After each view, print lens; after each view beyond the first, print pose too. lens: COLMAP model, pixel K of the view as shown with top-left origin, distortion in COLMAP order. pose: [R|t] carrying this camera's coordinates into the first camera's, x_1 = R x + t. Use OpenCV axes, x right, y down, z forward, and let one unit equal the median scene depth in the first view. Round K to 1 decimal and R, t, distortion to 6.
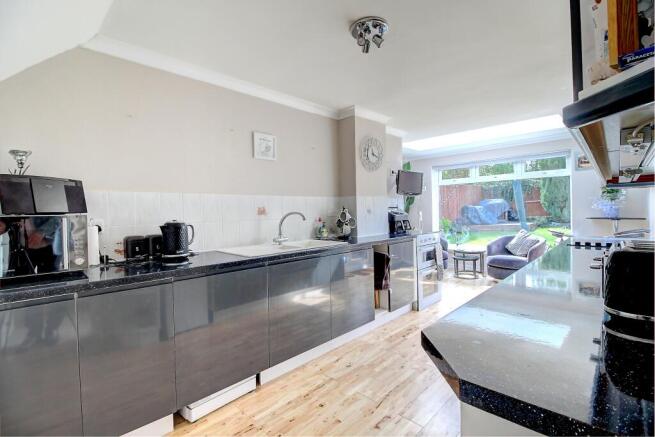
lens RADIAL K [[301.2, 0, 330.6], [0, 301.2, 214.3], [0, 0, 1]] dist [0.001607, -0.018435]
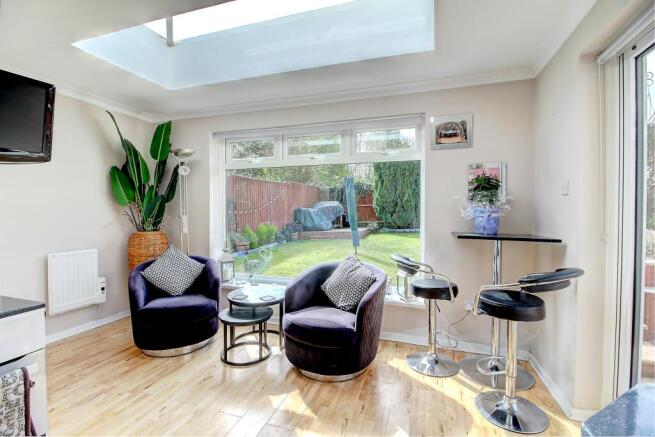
lens RADIAL K [[301.2, 0, 330.6], [0, 301.2, 214.3], [0, 0, 1]] dist [0.001607, -0.018435]
pose [[0.888100, 0.018549, 0.459276, 0.280703], [-0.016573, 0.999828, -0.008334, -0.010909], [-0.459352, -0.000210, 0.888254, 0.418797]]
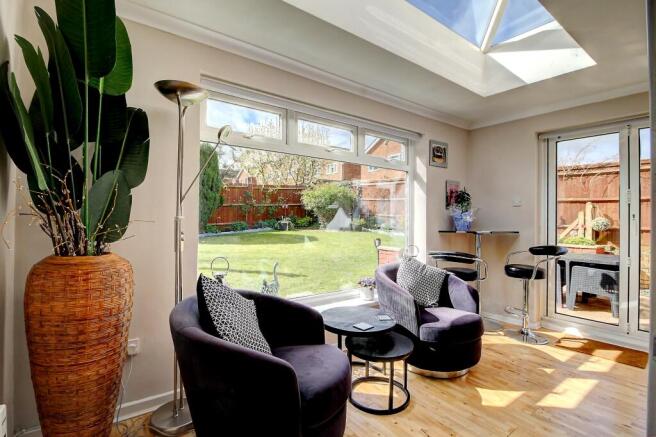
lens RADIAL K [[314.7, 0, 328.0], [0, 314.7, 218.5], [0, 0, 1]] dist [-0.000534, -0.000118]
pose [[0.131914, 0.025666, 0.990929, 0.041845], [-0.004775, 0.999670, -0.025257, -0.000300], [-0.991250, -0.001400, 0.131993, 0.824109]]
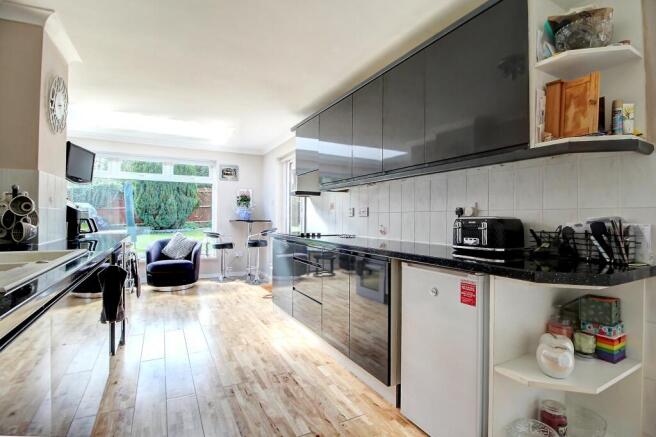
lens RADIAL K [[314.7, 0, 328.0], [0, 314.7, 218.5], [0, 0, 1]] dist [-0.000534, -0.000118]
pose [[0.296712, 0.020304, 0.954751, -0.157194], [-0.001314, 0.999782, -0.020854, 0.020281], [-0.954966, 0.004933, 0.296674, 0.172427]]
